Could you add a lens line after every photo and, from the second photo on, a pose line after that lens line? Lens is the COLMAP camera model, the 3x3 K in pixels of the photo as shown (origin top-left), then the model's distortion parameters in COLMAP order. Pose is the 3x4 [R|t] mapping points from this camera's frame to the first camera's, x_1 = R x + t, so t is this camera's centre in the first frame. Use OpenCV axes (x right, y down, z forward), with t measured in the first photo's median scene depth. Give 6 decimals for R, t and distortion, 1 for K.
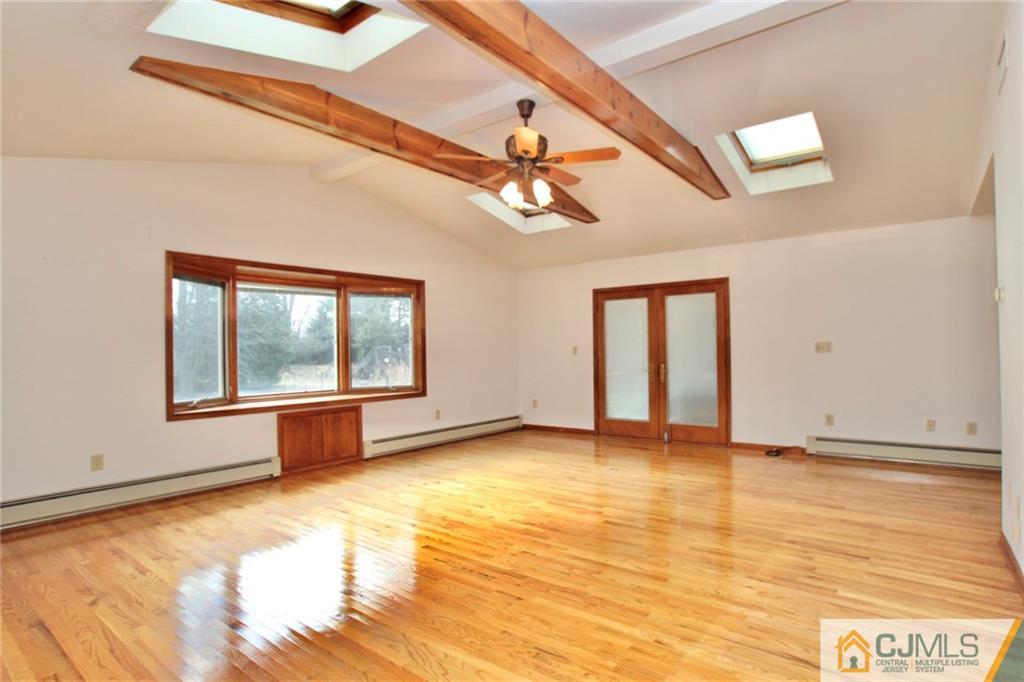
lens RADIAL K [[537.7, 0, 512.0], [0, 537.7, 341.0], [0, 0, 1]] dist [-0.071973, 0.000279]
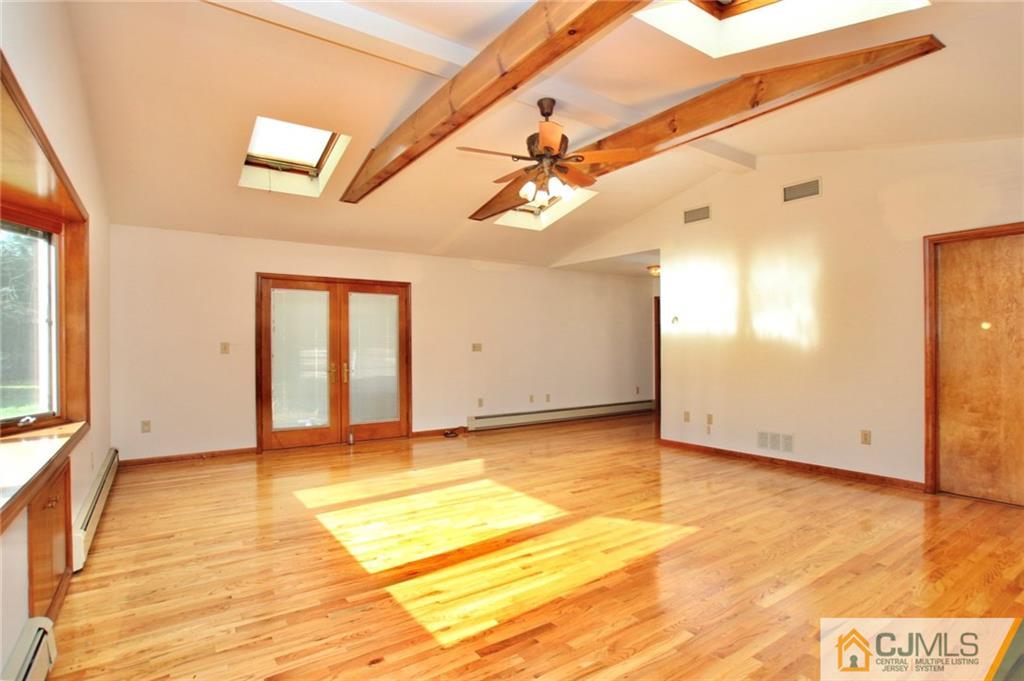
lens RADIAL K [[527.2, 0, 540.5], [0, 527.2, 346.3], [0, 0, 1]] dist [-0.052452, 0.000585]
pose [[0.266709, 0.014734, 0.963665, -0.629093], [-0.015729, 0.999817, -0.010934, 0.021730], [-0.963649, -0.012241, 0.266892, 0.503780]]
